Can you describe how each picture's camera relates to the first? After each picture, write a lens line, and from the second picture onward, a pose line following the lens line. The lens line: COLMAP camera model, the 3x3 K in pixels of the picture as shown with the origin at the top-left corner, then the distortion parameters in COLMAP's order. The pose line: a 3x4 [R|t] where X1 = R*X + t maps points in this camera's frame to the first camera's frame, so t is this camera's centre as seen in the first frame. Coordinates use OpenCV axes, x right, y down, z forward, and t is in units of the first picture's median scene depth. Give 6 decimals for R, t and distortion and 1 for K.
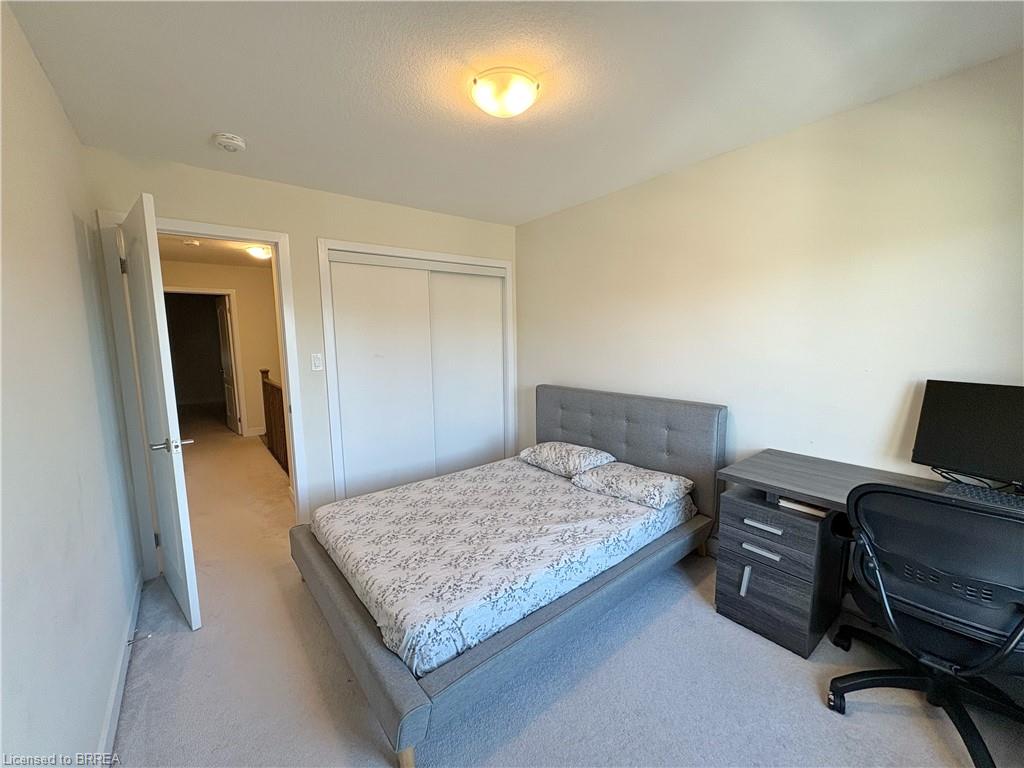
lens RADIAL K [[407.7, 0, 512.7], [0, 407.7, 378.7], [0, 0, 1]] dist [-0.000231, 0.000261]
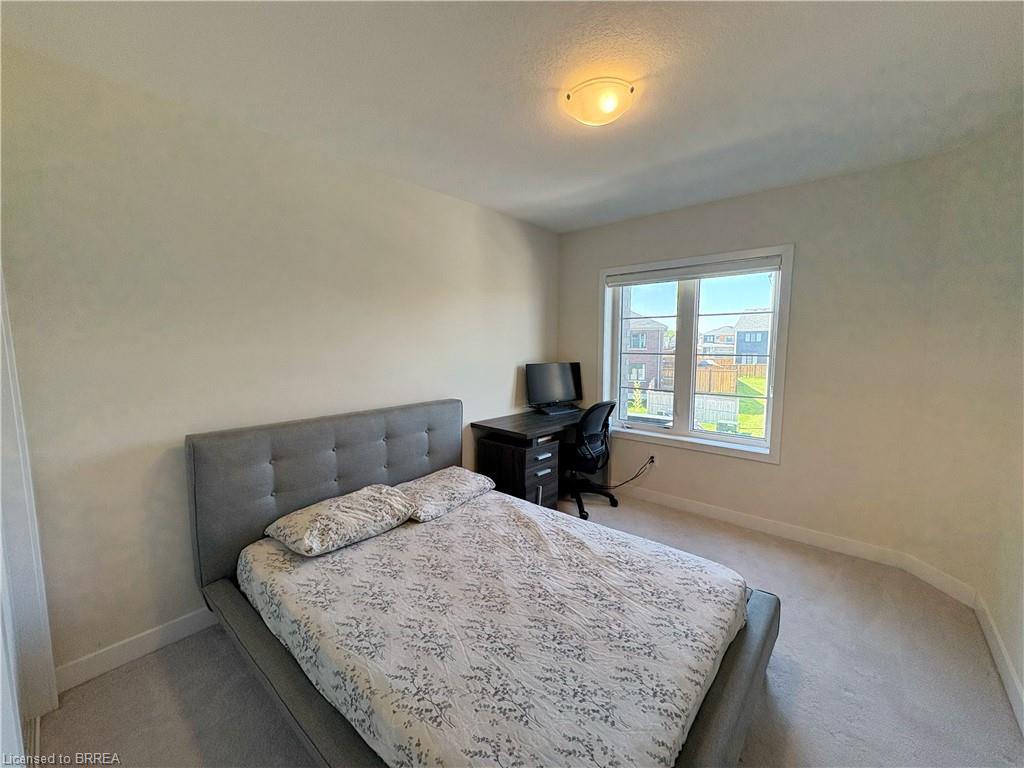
lens RADIAL K [[407.7, 0, 513.4], [0, 407.7, 386.3], [0, 0, 1]] dist [-0.000231, 0.000261]
pose [[-0.174014, -0.086382, 0.980947, -0.957944], [0.115041, 0.987541, 0.107370, -0.109272], [-0.978000, 0.131533, -0.161909, 1.350760]]
